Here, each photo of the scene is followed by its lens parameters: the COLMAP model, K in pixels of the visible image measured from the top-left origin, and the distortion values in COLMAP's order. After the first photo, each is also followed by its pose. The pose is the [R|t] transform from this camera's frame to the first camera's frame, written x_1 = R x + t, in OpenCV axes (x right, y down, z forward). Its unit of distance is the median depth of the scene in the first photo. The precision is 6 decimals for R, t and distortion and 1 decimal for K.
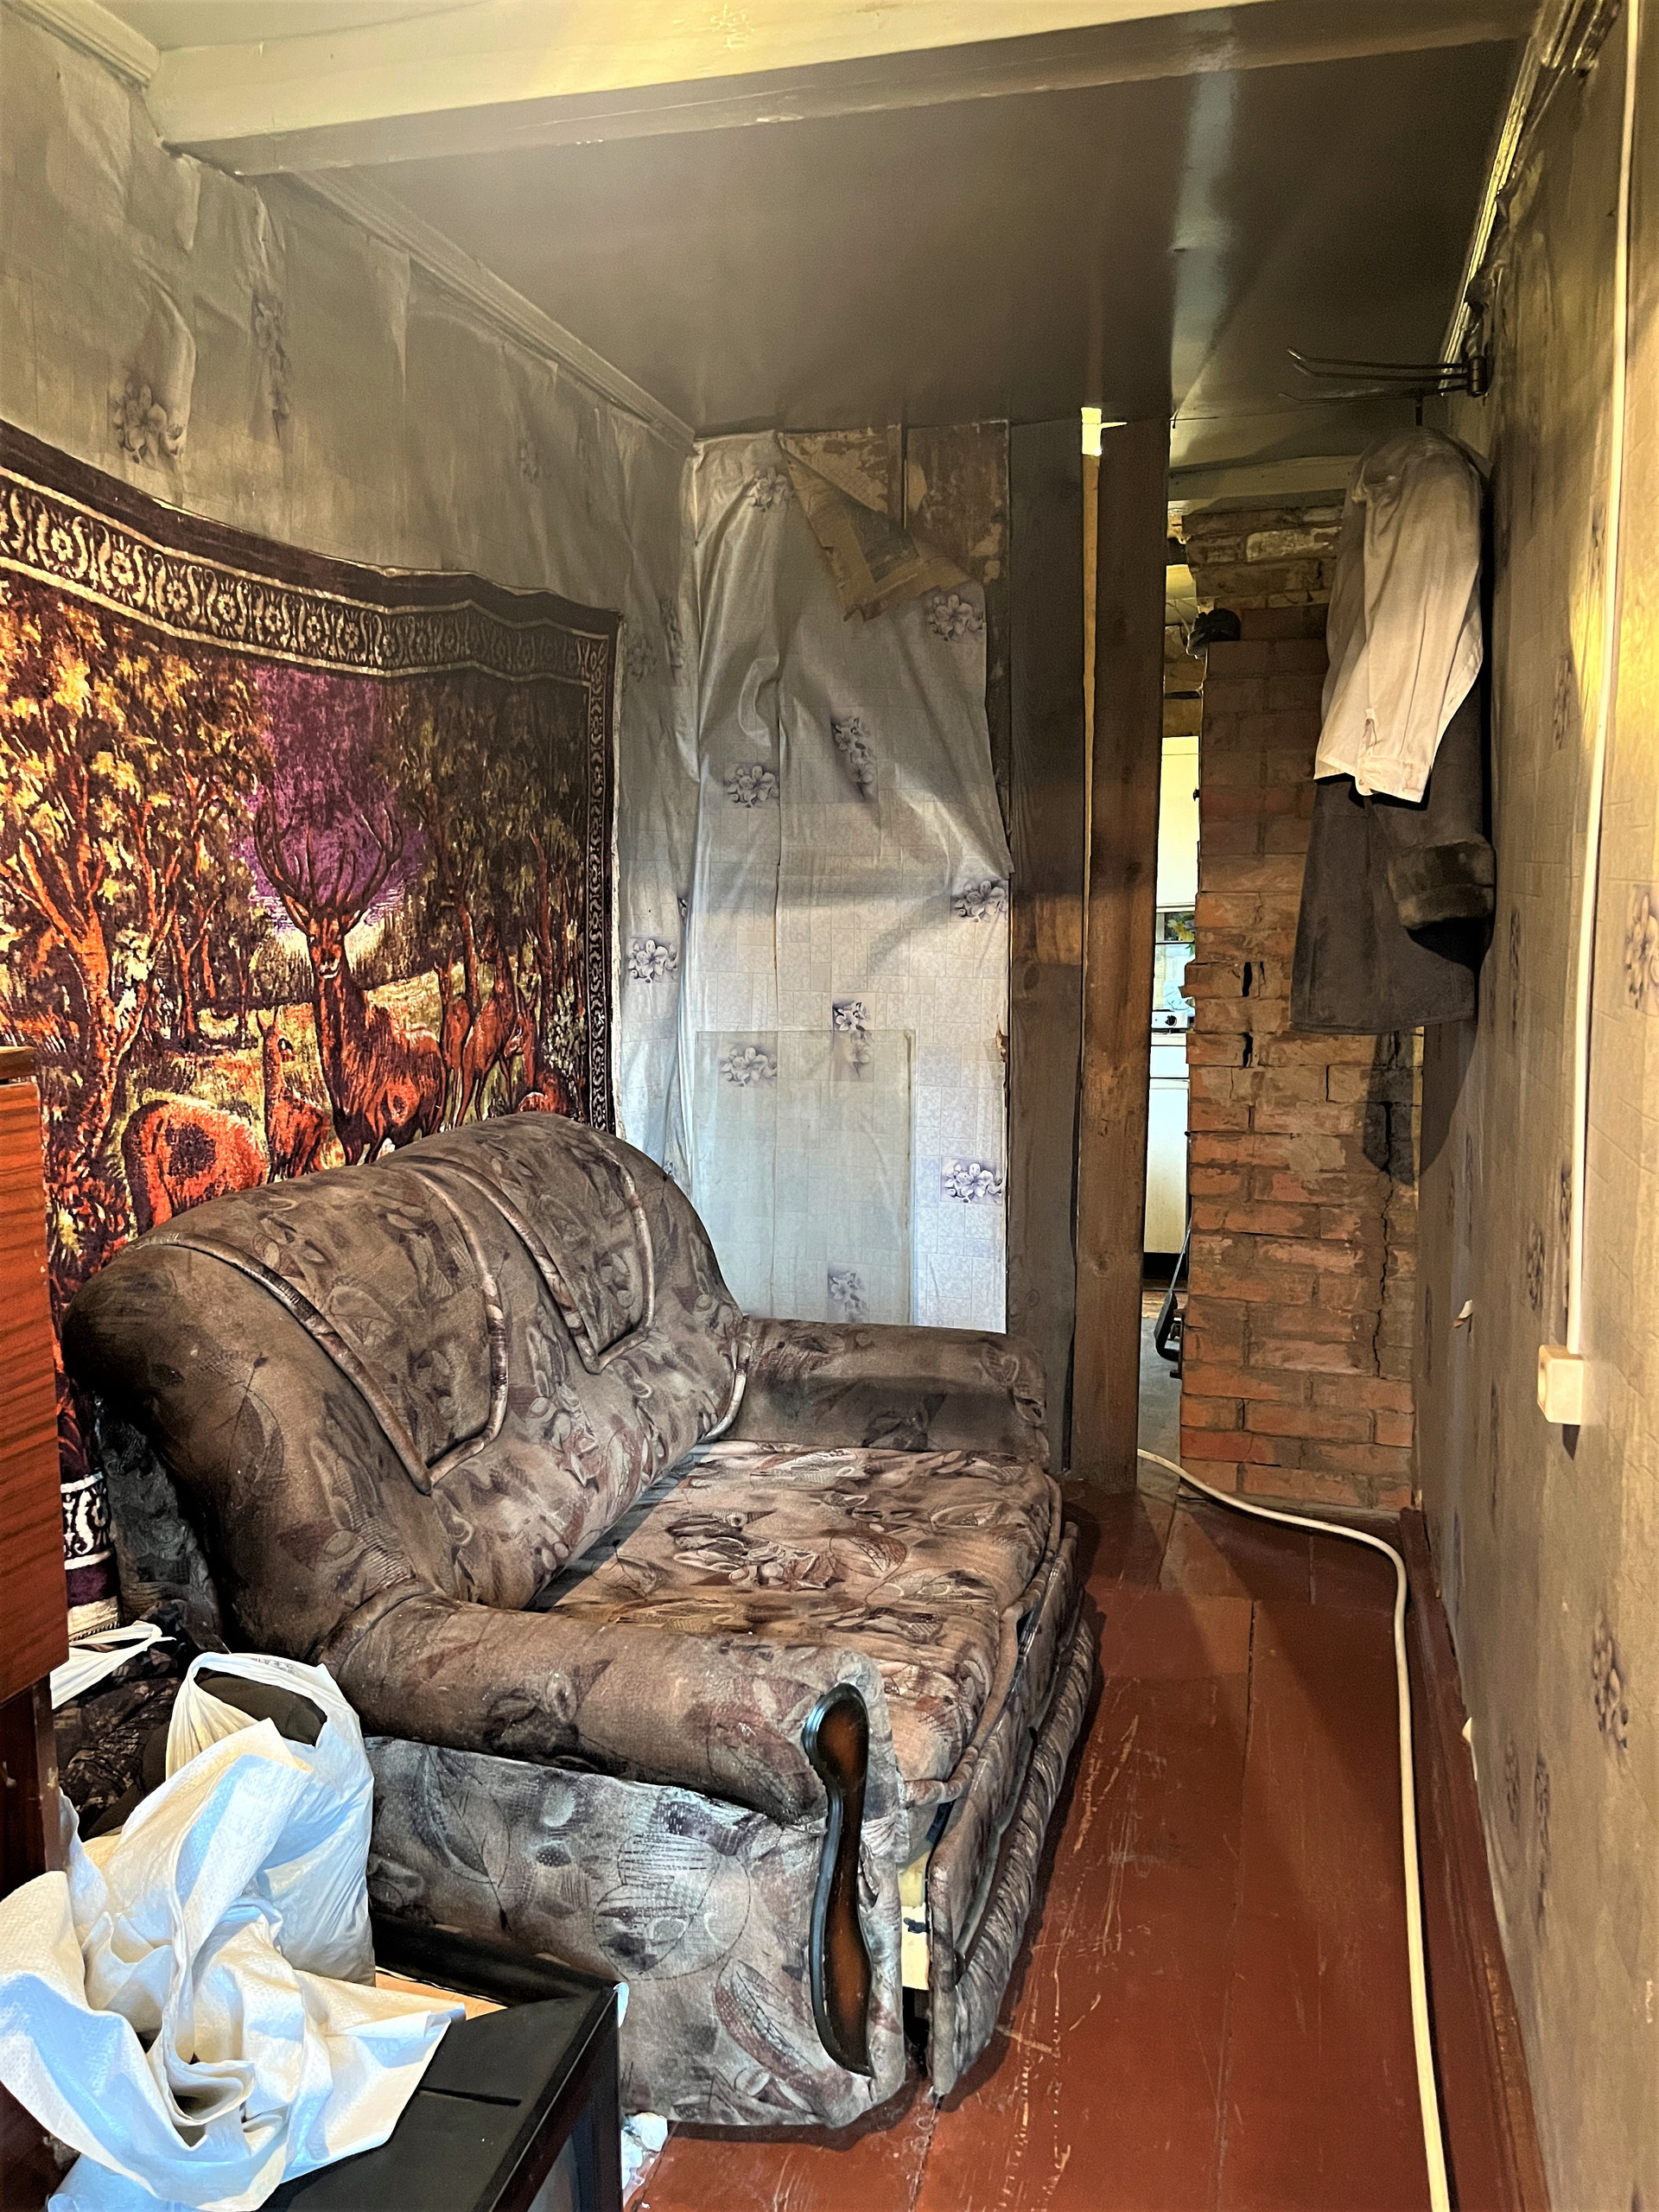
lens RADIAL K [[1649.0, 0, 829.5], [0, 1649.0, 1106.0], [0, 0, 1]] dist [0.011206, 0.001524]
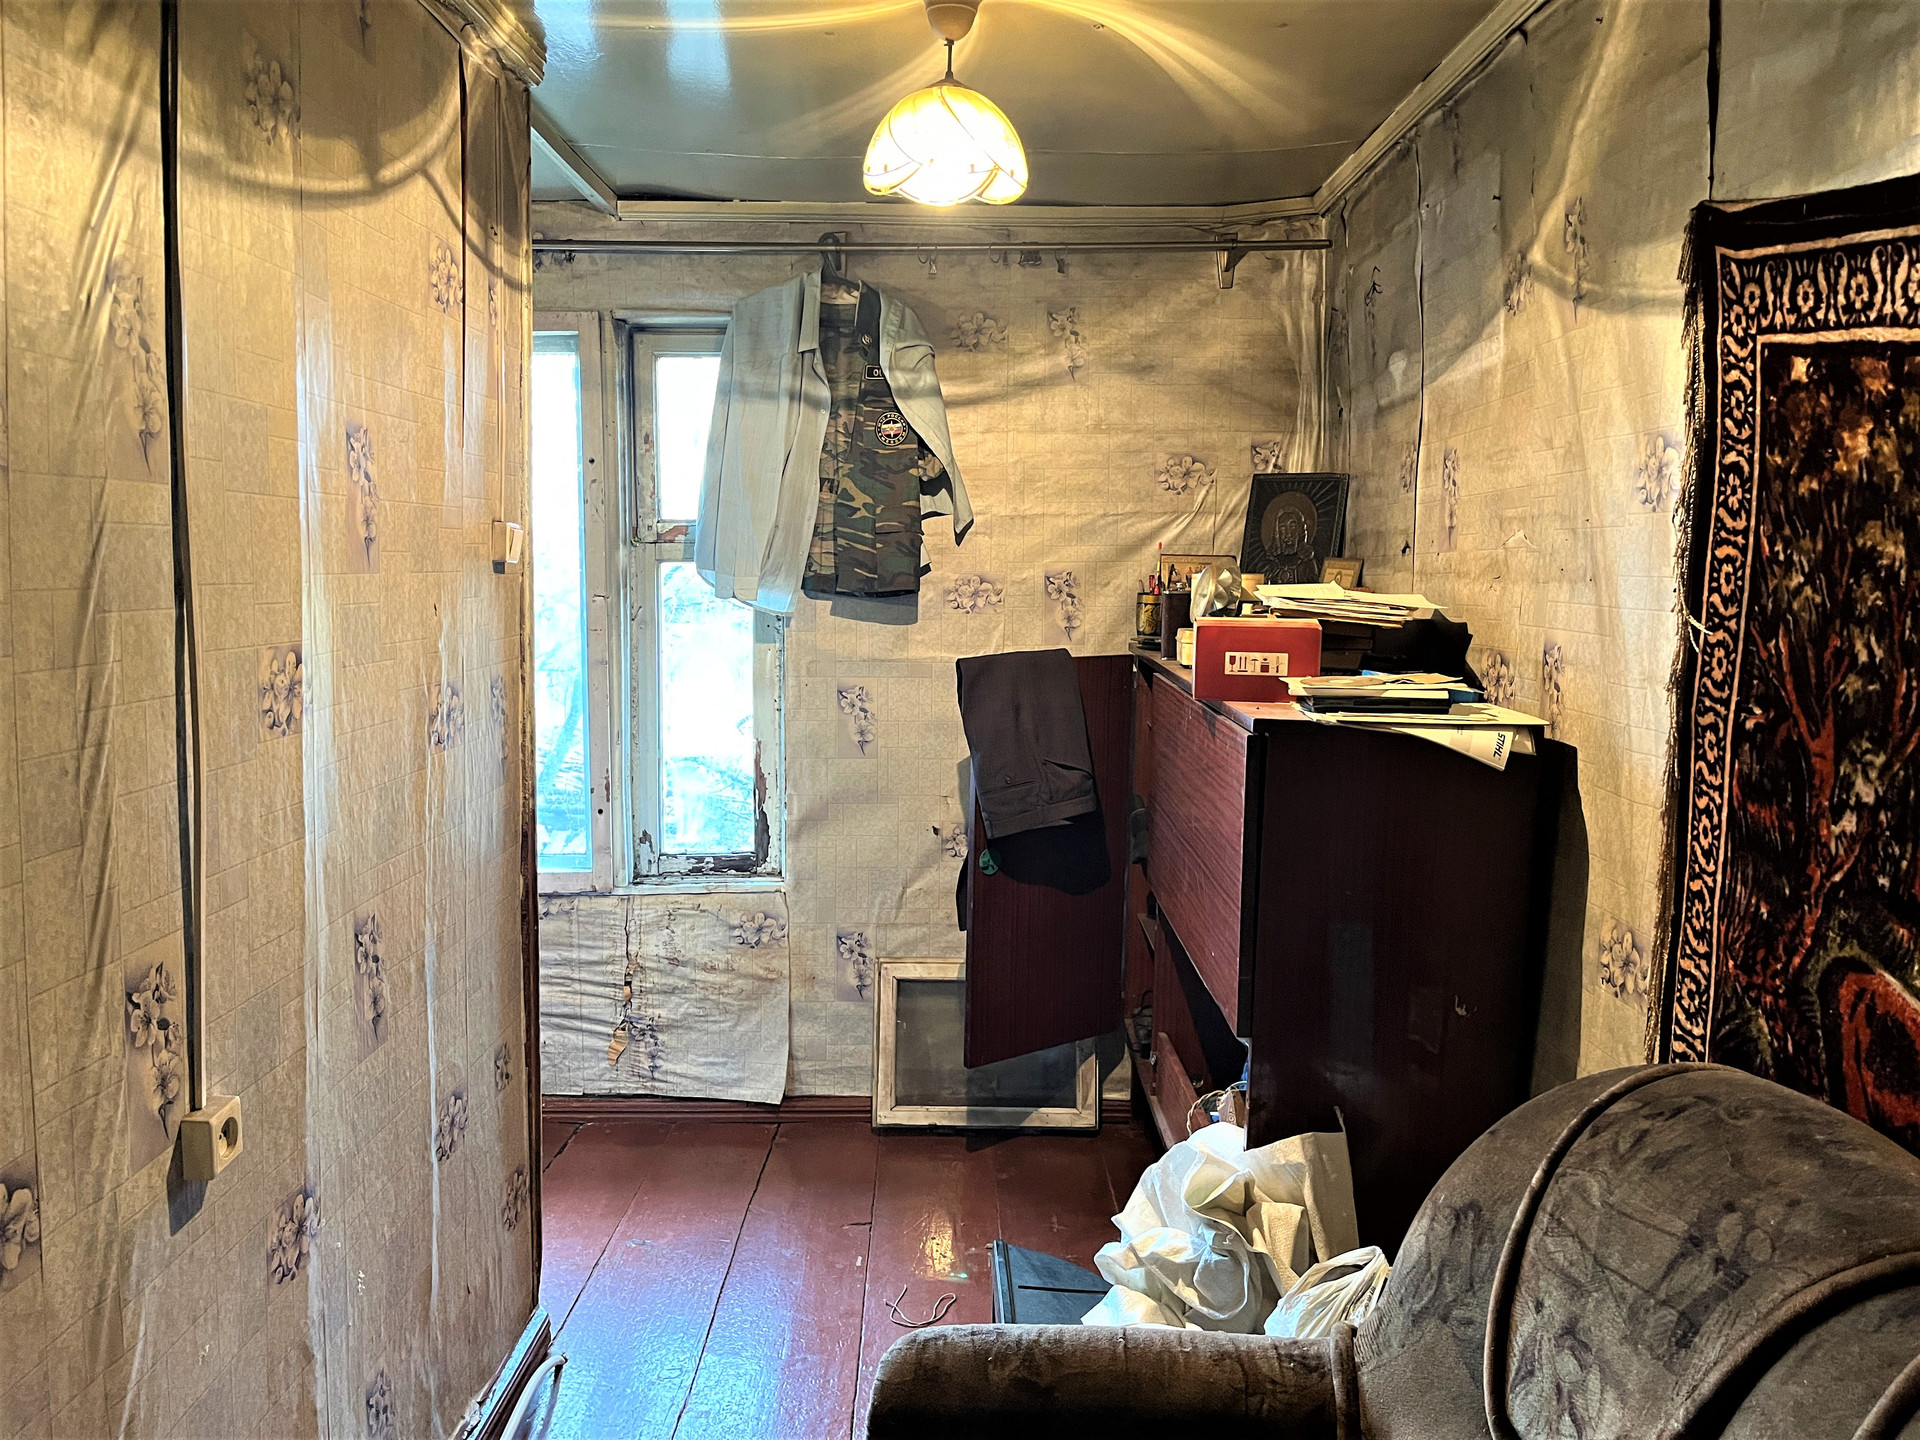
lens RADIAL K [[1435.5, 0, 957.3], [0, 1435.5, 711.9], [0, 0, 1]] dist [0.009838, -0.040767]
pose [[-0.967885, 0.015982, -0.250886, 0.177775], [-0.046194, 0.969678, 0.239980, -0.271513], [0.247114, 0.243862, -0.937798, 1.574822]]
